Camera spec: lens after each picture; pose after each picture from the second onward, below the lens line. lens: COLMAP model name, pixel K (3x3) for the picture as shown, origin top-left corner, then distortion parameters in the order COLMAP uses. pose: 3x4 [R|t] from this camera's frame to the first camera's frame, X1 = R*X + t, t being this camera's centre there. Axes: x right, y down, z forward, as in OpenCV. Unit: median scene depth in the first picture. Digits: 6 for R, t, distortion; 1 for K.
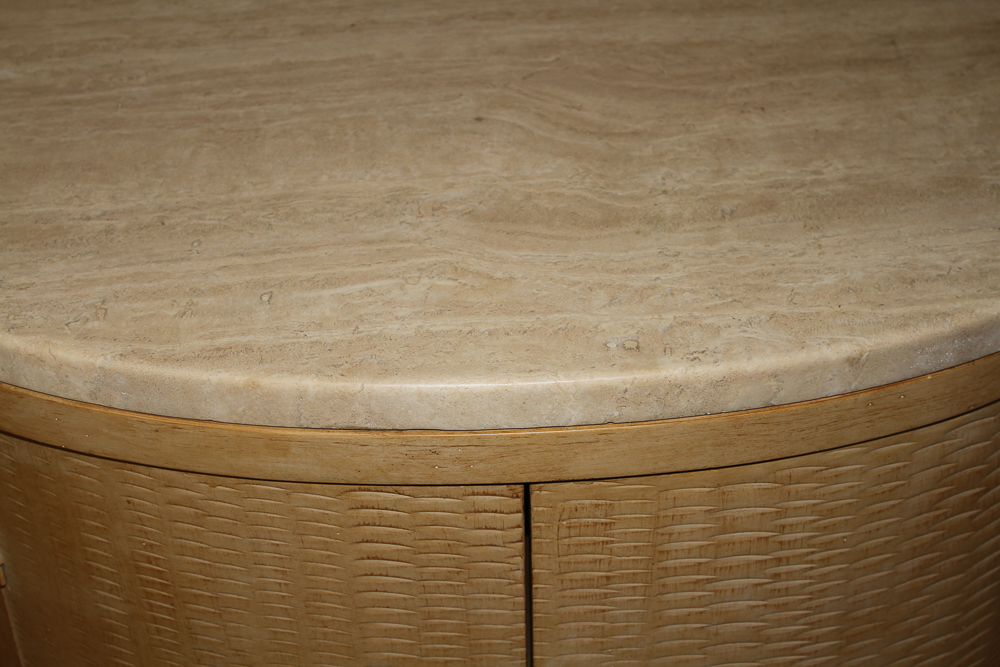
lens RADIAL K [[1854.4, 0, 500.0], [0, 1854.4, 333.5], [0, 0, 1]] dist [0.009166, 0.159288]
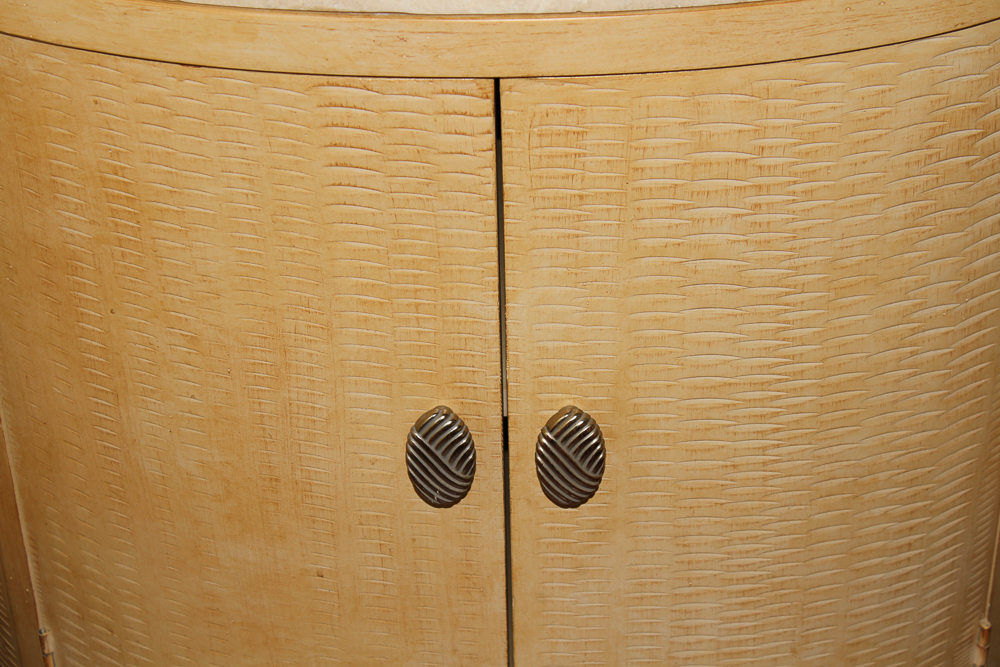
lens RADIAL K [[2396.8, 0, 509.7], [0, 2396.8, 333.1], [0, 0, 1]] dist [0.086500, 0.331781]
pose [[0.998764, 0.032083, -0.037958, 0.070828], [-0.032228, 0.999475, -0.003237, 0.208549], [0.037834, 0.004456, 0.999274, -0.263462]]
